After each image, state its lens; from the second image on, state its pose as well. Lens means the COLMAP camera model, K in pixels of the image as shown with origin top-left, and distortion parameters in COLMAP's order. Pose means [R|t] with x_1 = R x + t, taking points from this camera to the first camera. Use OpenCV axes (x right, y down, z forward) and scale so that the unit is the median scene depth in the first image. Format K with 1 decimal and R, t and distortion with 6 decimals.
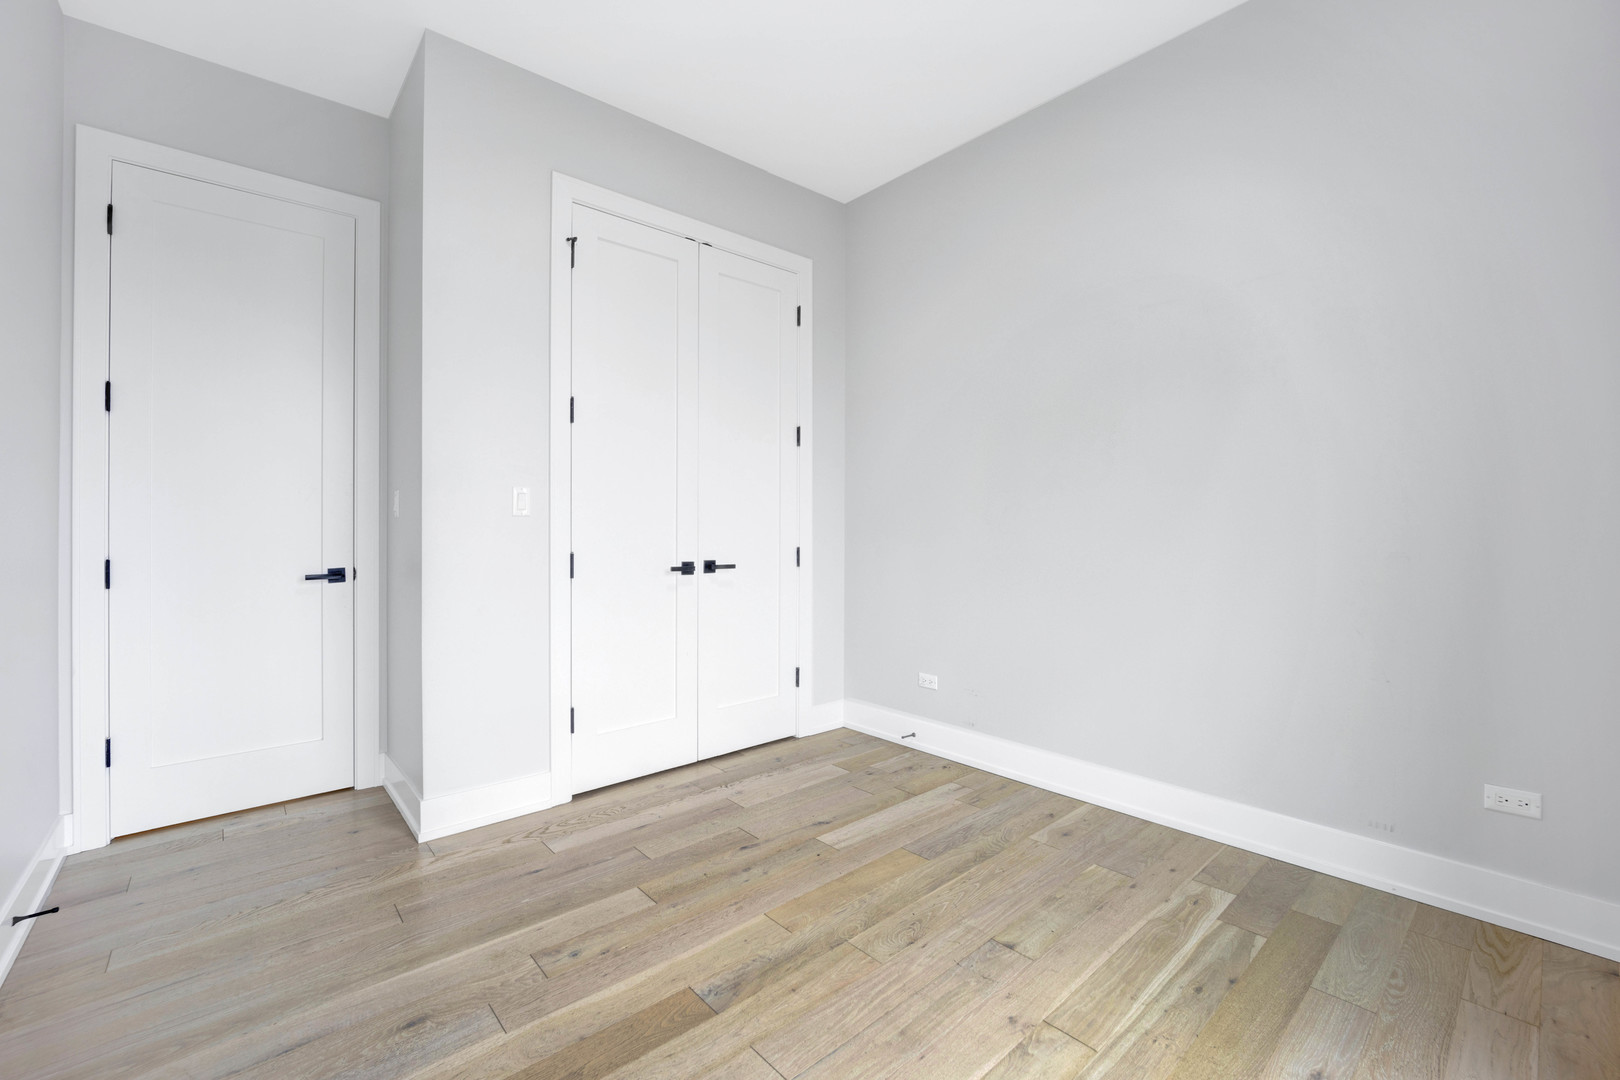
lens RADIAL K [[667.5, 0, 808.6], [0, 667.5, 538.7], [0, 0, 1]] dist [-0.019120, -0.000163]
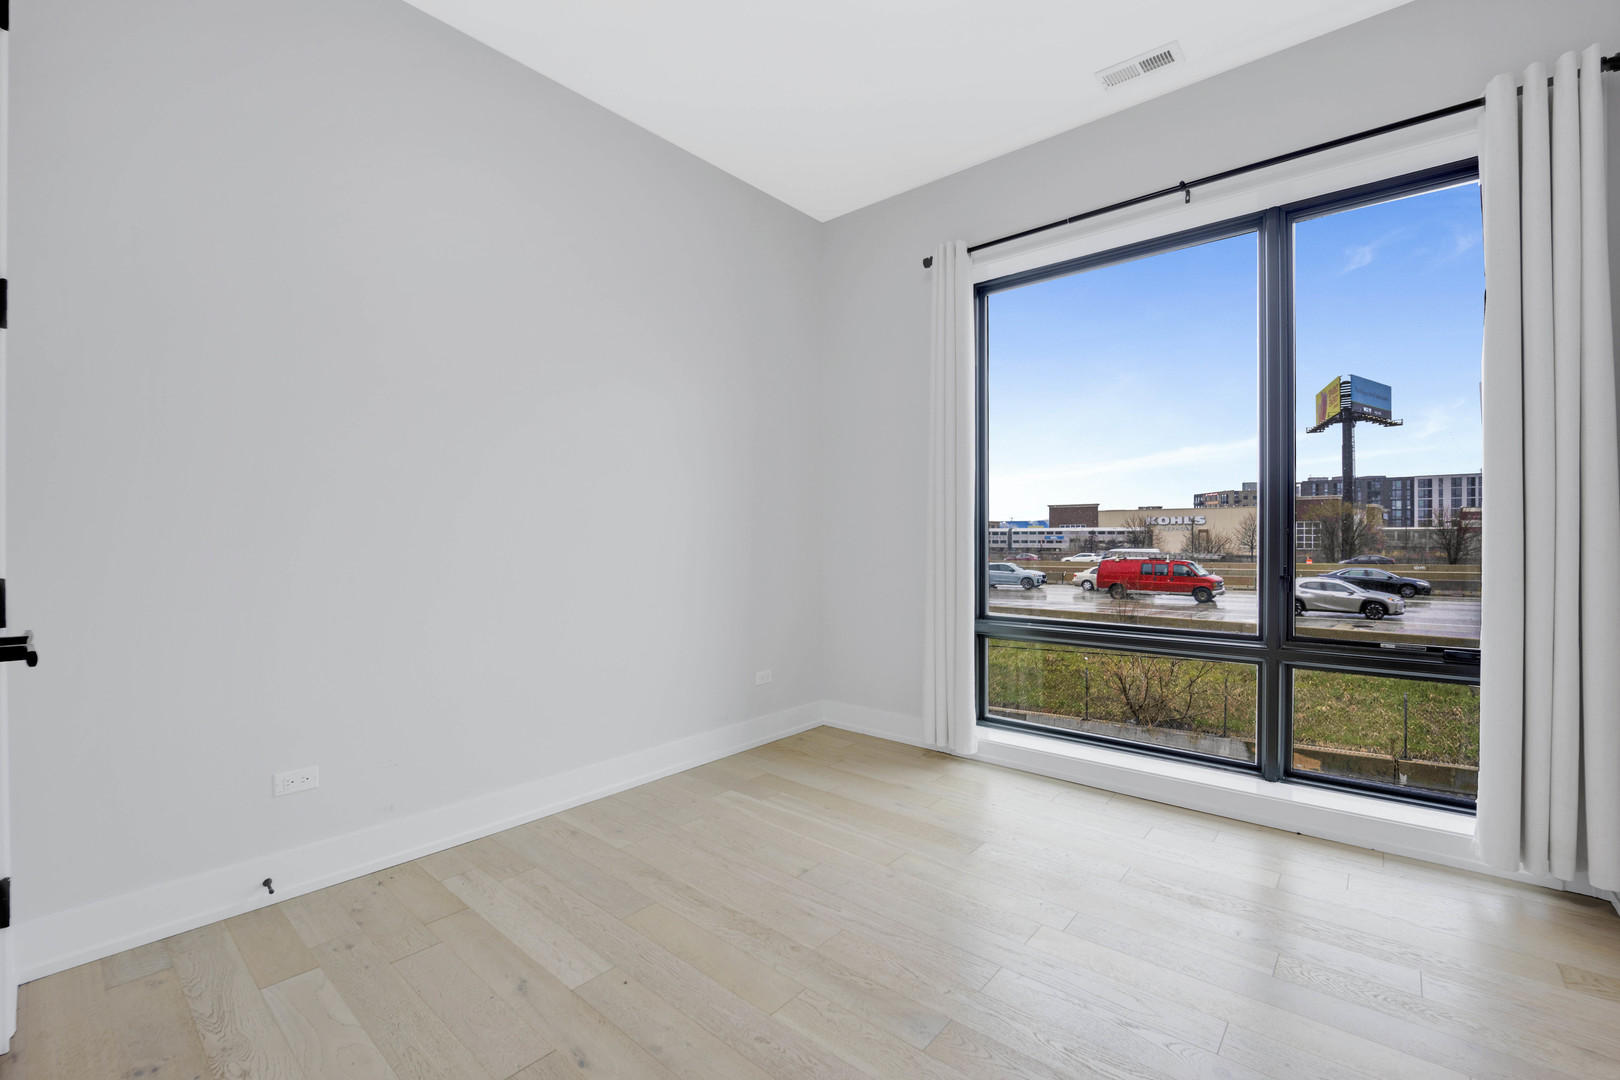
lens RADIAL K [[667.5, 0, 808.6], [0, 667.5, 538.7], [0, 0, 1]] dist [-0.019120, -0.000163]
pose [[-0.113726, 0.005497, 0.993497, -0.647756], [0.024427, 0.999698, -0.002735, 0.001511], [-0.993212, 0.023957, -0.113826, 0.782684]]
